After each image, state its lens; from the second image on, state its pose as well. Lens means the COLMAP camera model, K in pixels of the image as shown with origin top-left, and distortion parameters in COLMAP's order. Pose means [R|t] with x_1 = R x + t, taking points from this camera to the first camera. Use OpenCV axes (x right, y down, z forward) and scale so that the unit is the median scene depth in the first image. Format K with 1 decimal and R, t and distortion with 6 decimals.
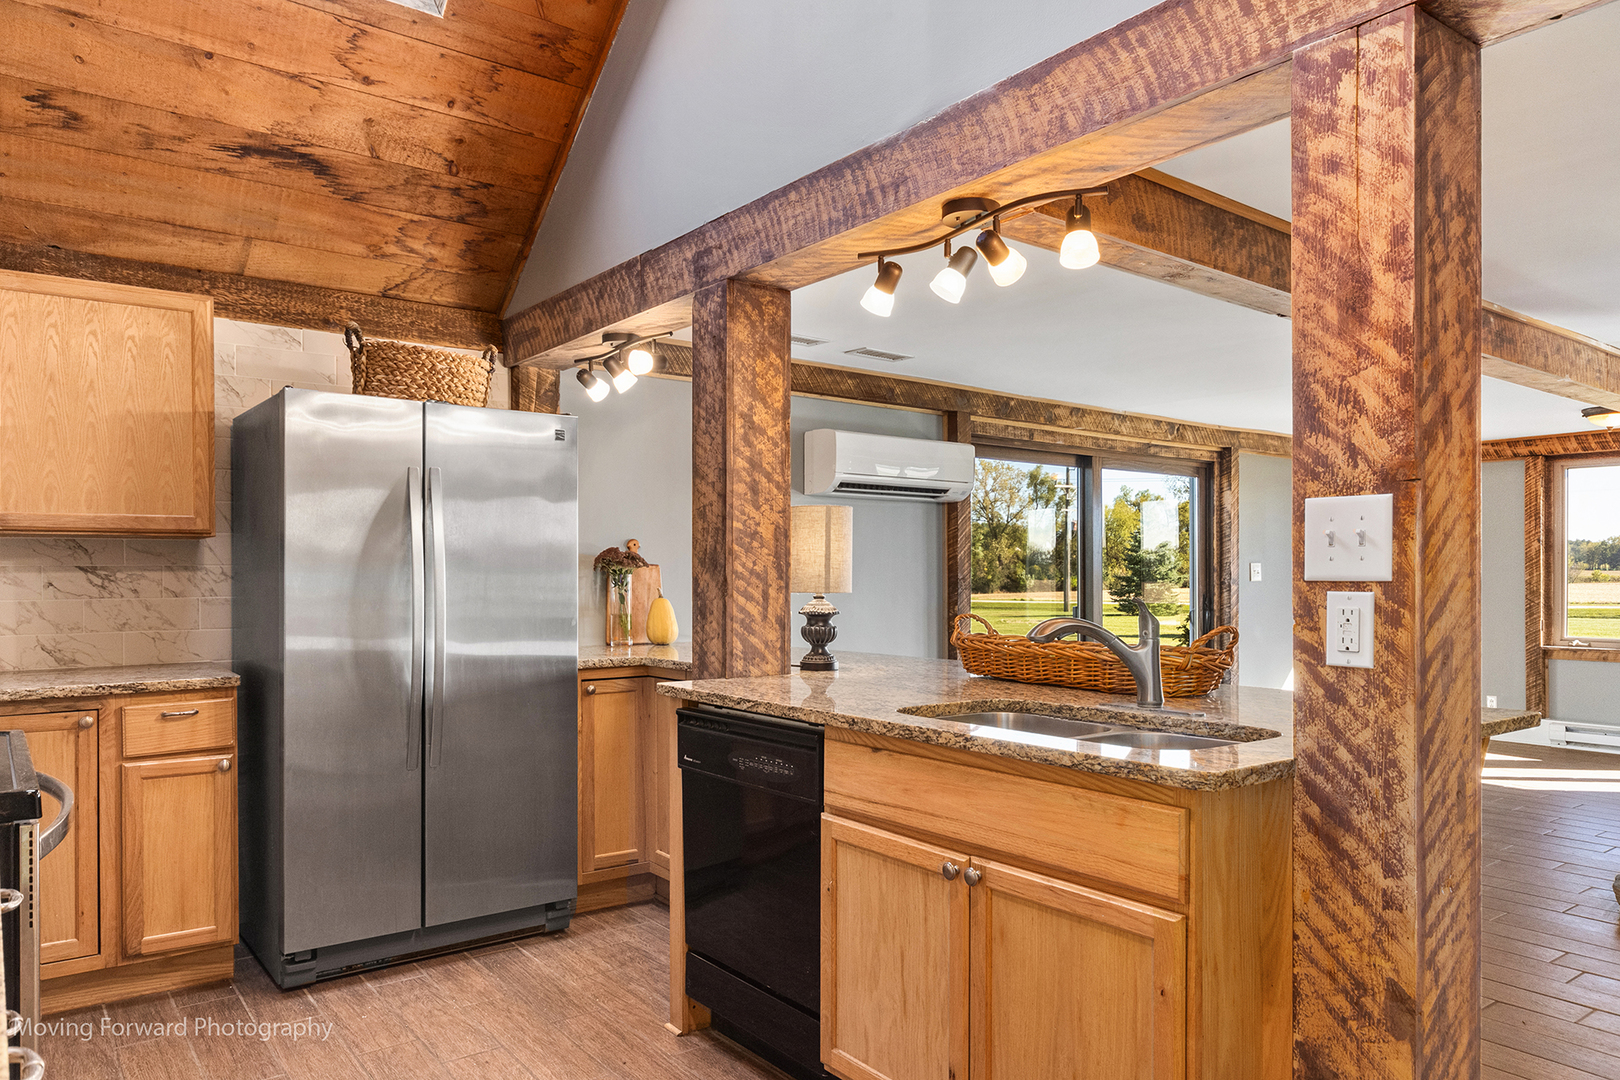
lens RADIAL K [[1094.6, 0, 806.4], [0, 1094.6, 553.8], [0, 0, 1]] dist [0.012094, -0.002623]
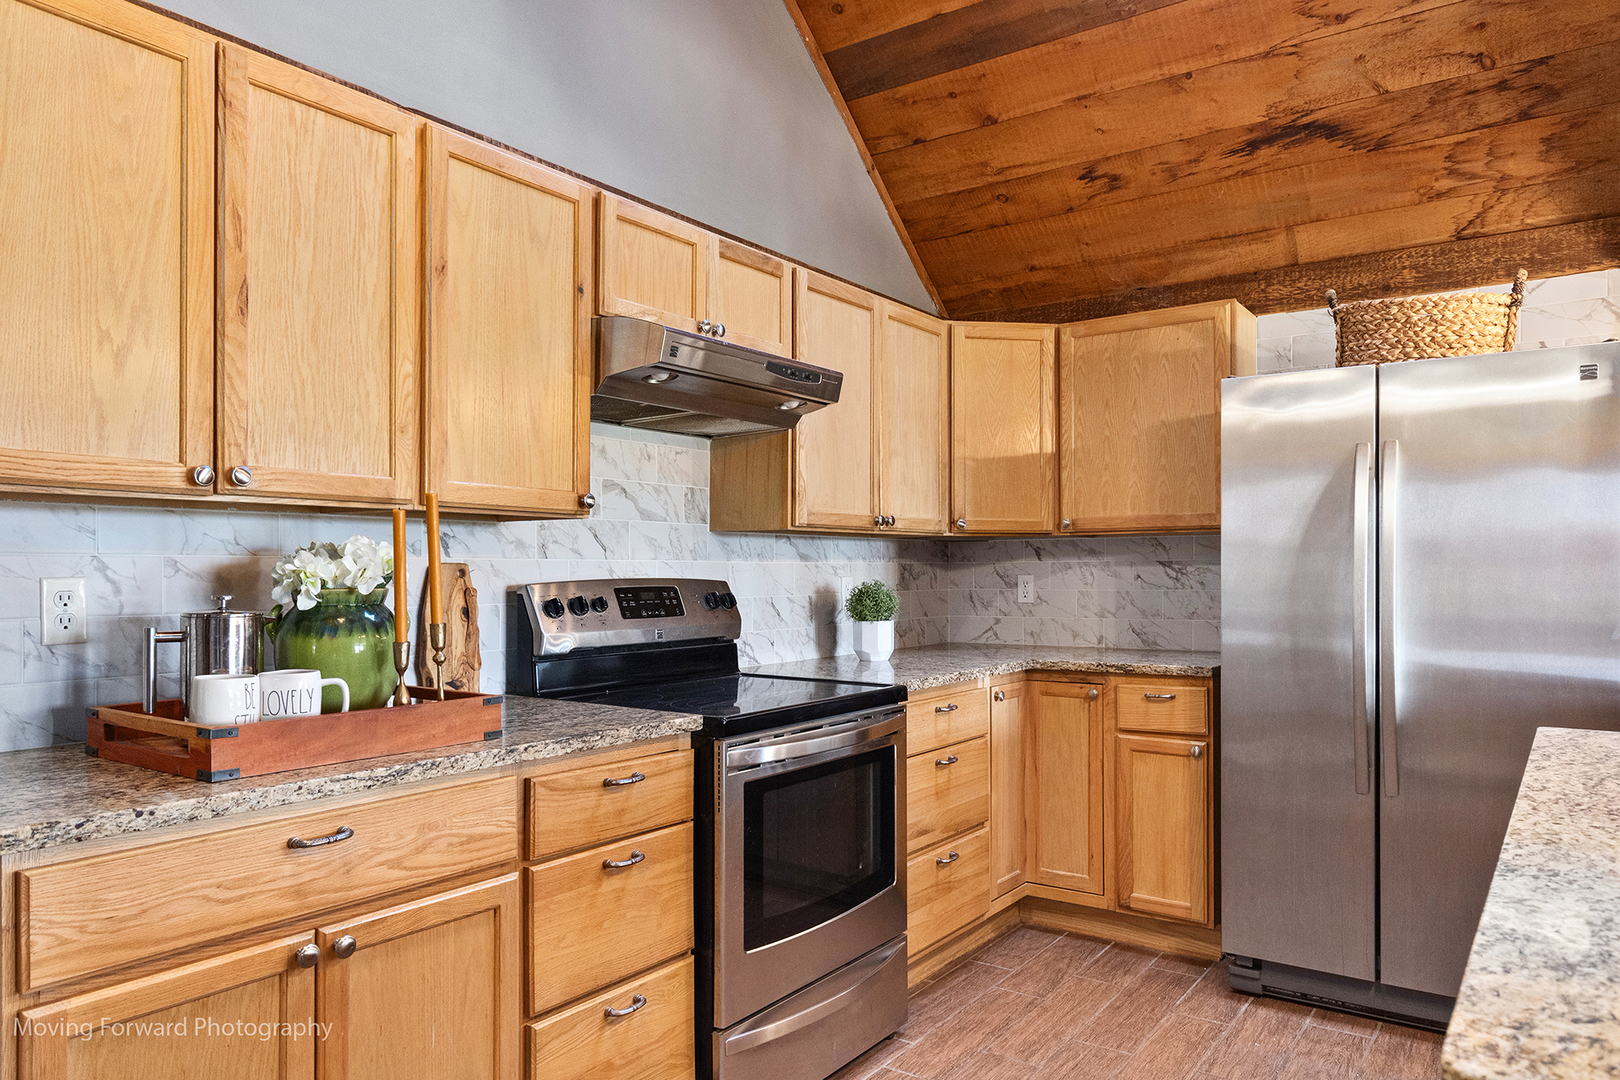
lens RADIAL K [[1094.6, 0, 806.5], [0, 1094.6, 543.5], [0, 0, 1]] dist [0.012094, -0.002623]
pose [[0.298464, -0.023478, -0.954132, 0.330500], [0.020875, 0.999619, -0.018068, 0.006448], [0.954193, -0.014525, 0.298840, 0.318578]]
